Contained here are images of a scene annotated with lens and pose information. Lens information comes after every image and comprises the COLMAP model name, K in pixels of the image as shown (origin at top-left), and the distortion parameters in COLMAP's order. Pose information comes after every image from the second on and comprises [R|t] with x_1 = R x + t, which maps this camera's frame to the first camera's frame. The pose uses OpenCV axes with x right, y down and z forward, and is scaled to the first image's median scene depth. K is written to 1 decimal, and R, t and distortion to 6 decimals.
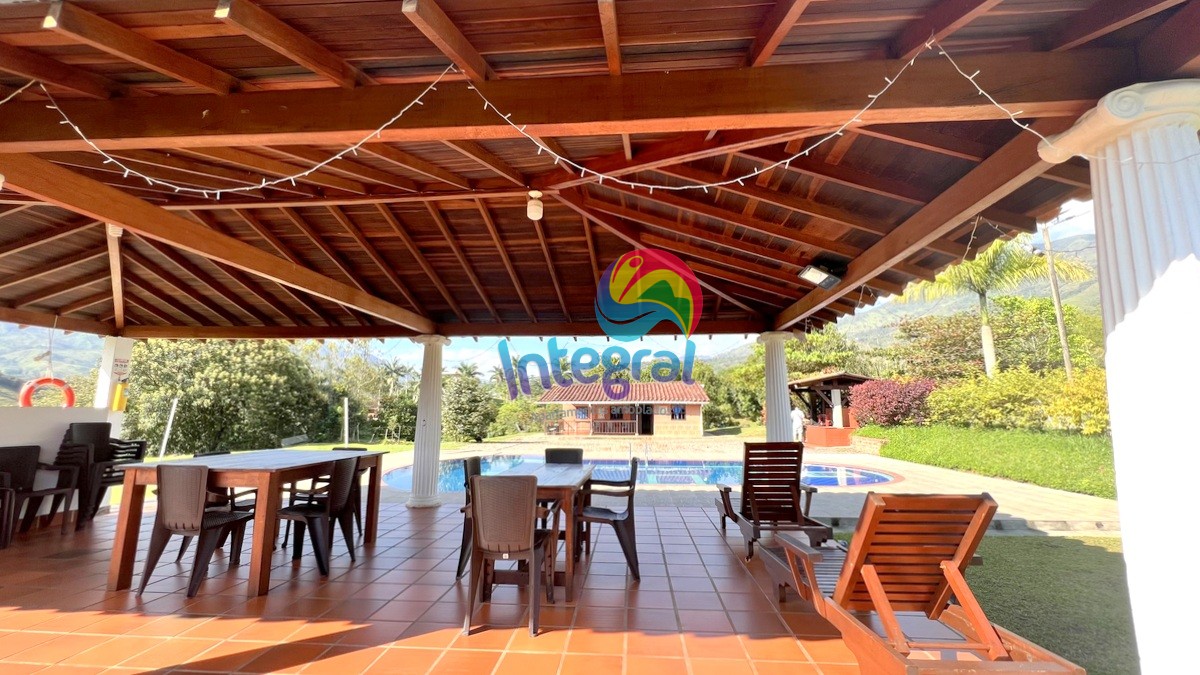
lens RADIAL K [[481.8, 0, 600.0], [0, 481.8, 337.5], [0, 0, 1]] dist [-0.000453, -0.000020]
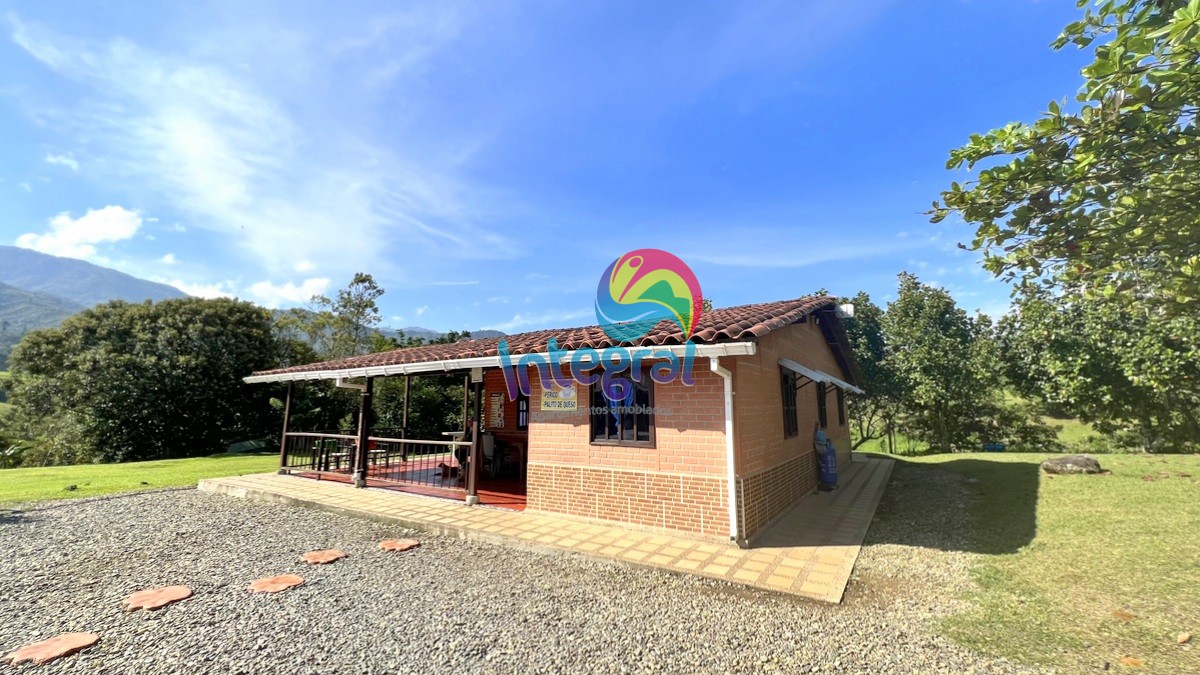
lens RADIAL K [[480.8, 0, 600.0], [0, 480.8, 337.5], [0, 0, 1]] dist [-0.000477, -0.000073]
pose [[0.891196, -0.068668, -0.448390, 0.241922], [0.070974, 0.997410, -0.011683, 0.130099], [0.448031, -0.021412, 0.893762, 0.827224]]
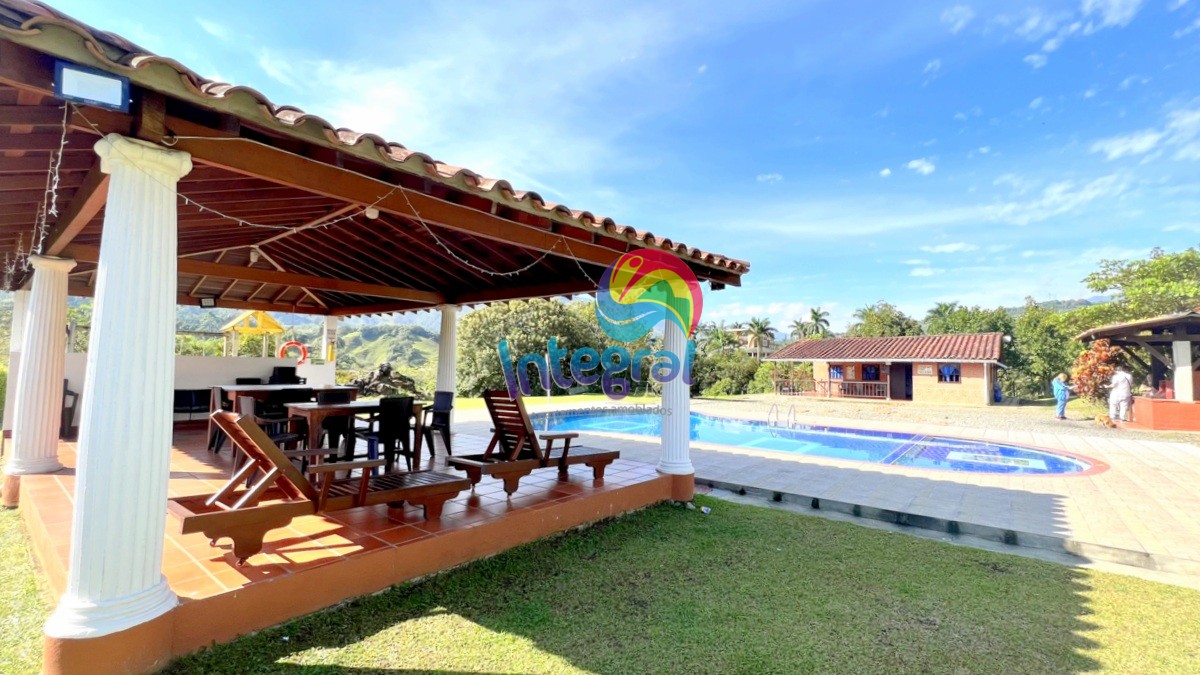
lens RADIAL K [[504.8, 0, 600.0], [0, 504.8, 337.5], [0, 0, 1]] dist [-0.001180, -0.000183]
pose [[0.821507, -0.019095, -0.569879, 0.164498], [0.070000, 0.995257, 0.067561, 0.004614], [0.565886, -0.095393, 0.818947, 0.026018]]
